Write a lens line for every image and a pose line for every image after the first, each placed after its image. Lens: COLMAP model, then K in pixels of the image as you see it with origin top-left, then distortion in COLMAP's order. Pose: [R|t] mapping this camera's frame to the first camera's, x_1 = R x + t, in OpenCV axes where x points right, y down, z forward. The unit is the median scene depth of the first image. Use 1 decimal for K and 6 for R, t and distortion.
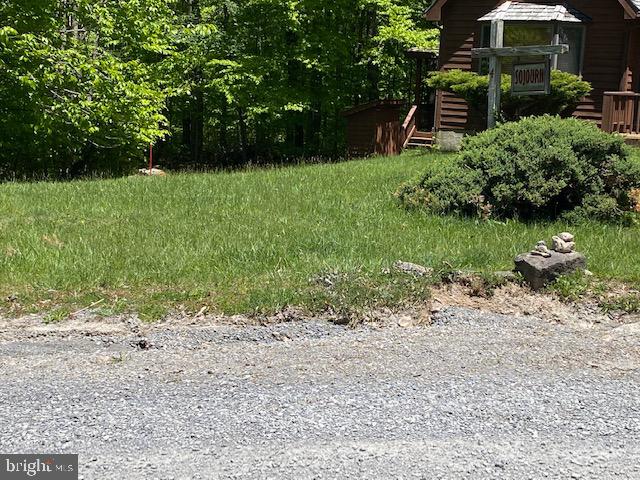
lens RADIAL K [[1054.0, 0, 320.0], [0, 1054.0, 240.2], [0, 0, 1]] dist [0.133819, 0.000000]
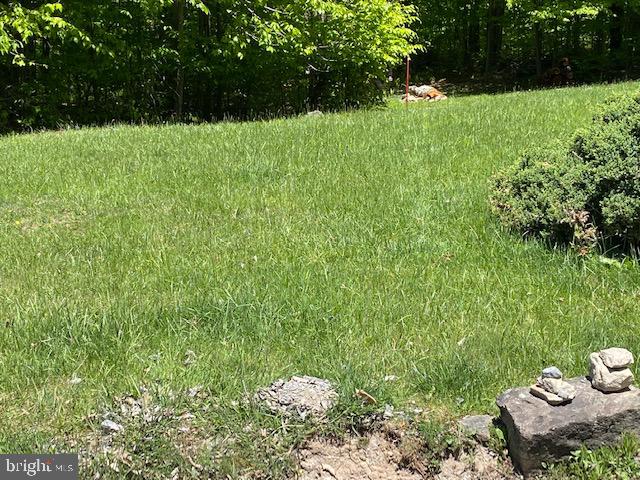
lens RADIAL K [[1054.0, 0, 319.0], [0, 1054.0, 238.7], [0, 0, 1]] dist [0.133819, 0.000000]
pose [[0.942314, 0.048925, -0.331137, 0.210861], [-0.017826, 0.995192, 0.096311, -0.081151], [0.334257, -0.084852, 0.938655, 0.408300]]
